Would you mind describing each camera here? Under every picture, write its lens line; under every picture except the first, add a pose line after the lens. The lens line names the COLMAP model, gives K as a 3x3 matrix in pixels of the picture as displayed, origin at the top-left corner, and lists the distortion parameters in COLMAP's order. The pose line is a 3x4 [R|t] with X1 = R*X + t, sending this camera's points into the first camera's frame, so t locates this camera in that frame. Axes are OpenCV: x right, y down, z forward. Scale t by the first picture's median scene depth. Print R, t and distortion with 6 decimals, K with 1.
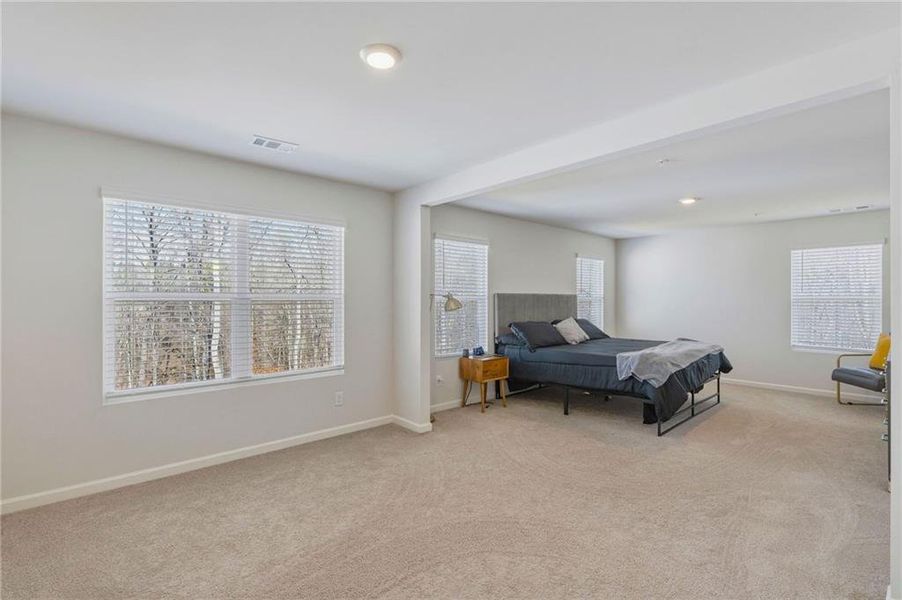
lens RADIAL K [[414.0, 0, 445.6], [0, 414.0, 300.9], [0, 0, 1]] dist [-0.003184, -0.000444]
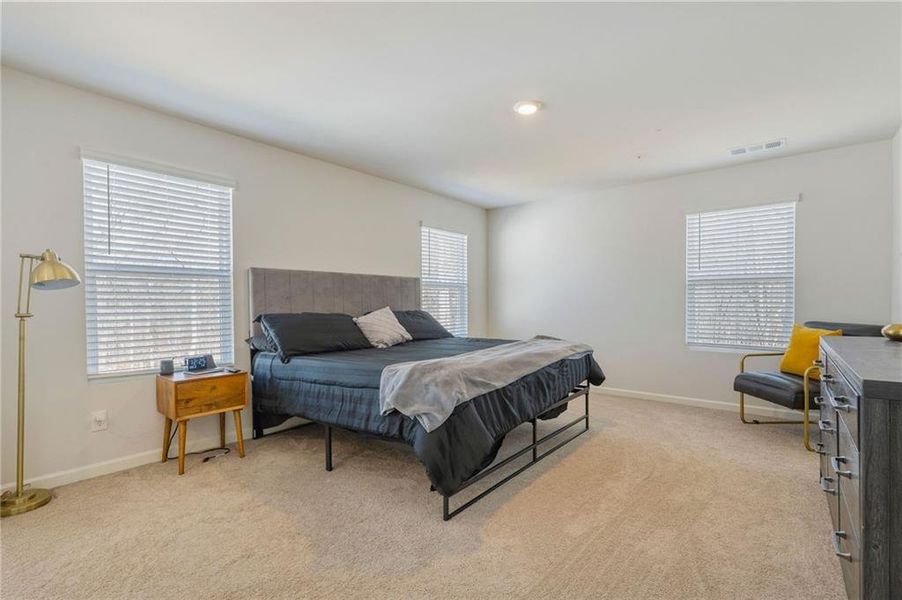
lens RADIAL K [[420.1, 0, 448.8], [0, 420.1, 309.3], [0, 0, 1]] dist [-0.004450, -0.000219]
pose [[0.987604, -0.006979, 0.156813, 0.337740], [0.004848, 0.999891, 0.013964, 0.039007], [-0.156893, -0.013031, 0.987530, 0.365040]]
